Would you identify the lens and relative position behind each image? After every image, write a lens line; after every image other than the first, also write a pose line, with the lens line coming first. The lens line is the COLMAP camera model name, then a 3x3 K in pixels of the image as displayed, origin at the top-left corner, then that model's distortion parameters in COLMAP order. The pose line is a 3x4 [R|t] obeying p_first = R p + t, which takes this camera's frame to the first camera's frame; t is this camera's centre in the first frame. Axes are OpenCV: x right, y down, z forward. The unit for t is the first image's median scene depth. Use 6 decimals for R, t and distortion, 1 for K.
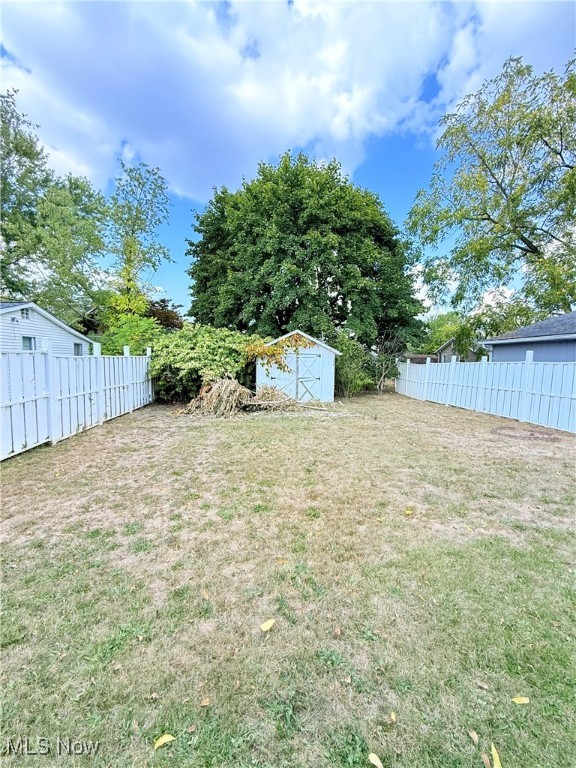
lens RADIAL K [[303.3, 0, 289.6], [0, 303.3, 385.4], [0, 0, 1]] dist [-0.000790, -0.000030]
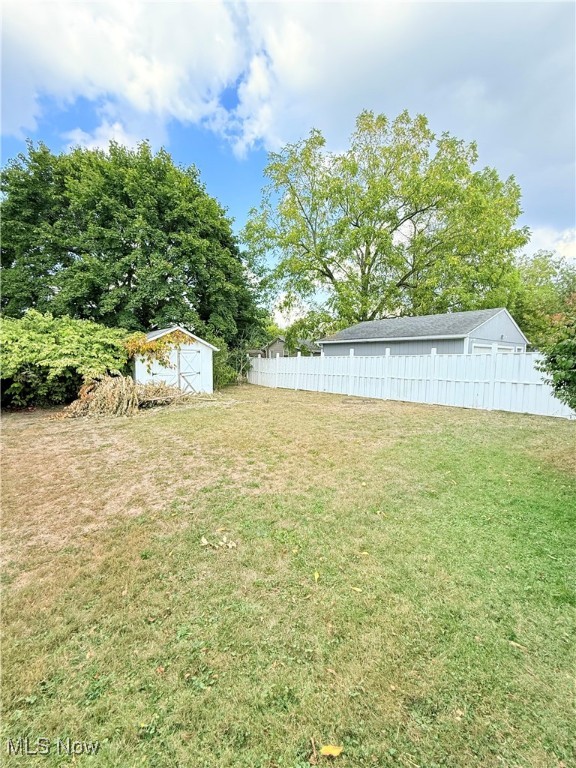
lens RADIAL K [[303.3, 0, 289.6], [0, 303.3, 385.4], [0, 0, 1]] dist [-0.000790, -0.000030]
pose [[0.830725, -0.060415, 0.553395, -0.235379], [0.050028, 0.998173, 0.033872, 0.001235], [-0.554430, -0.000453, 0.832230, -0.072262]]
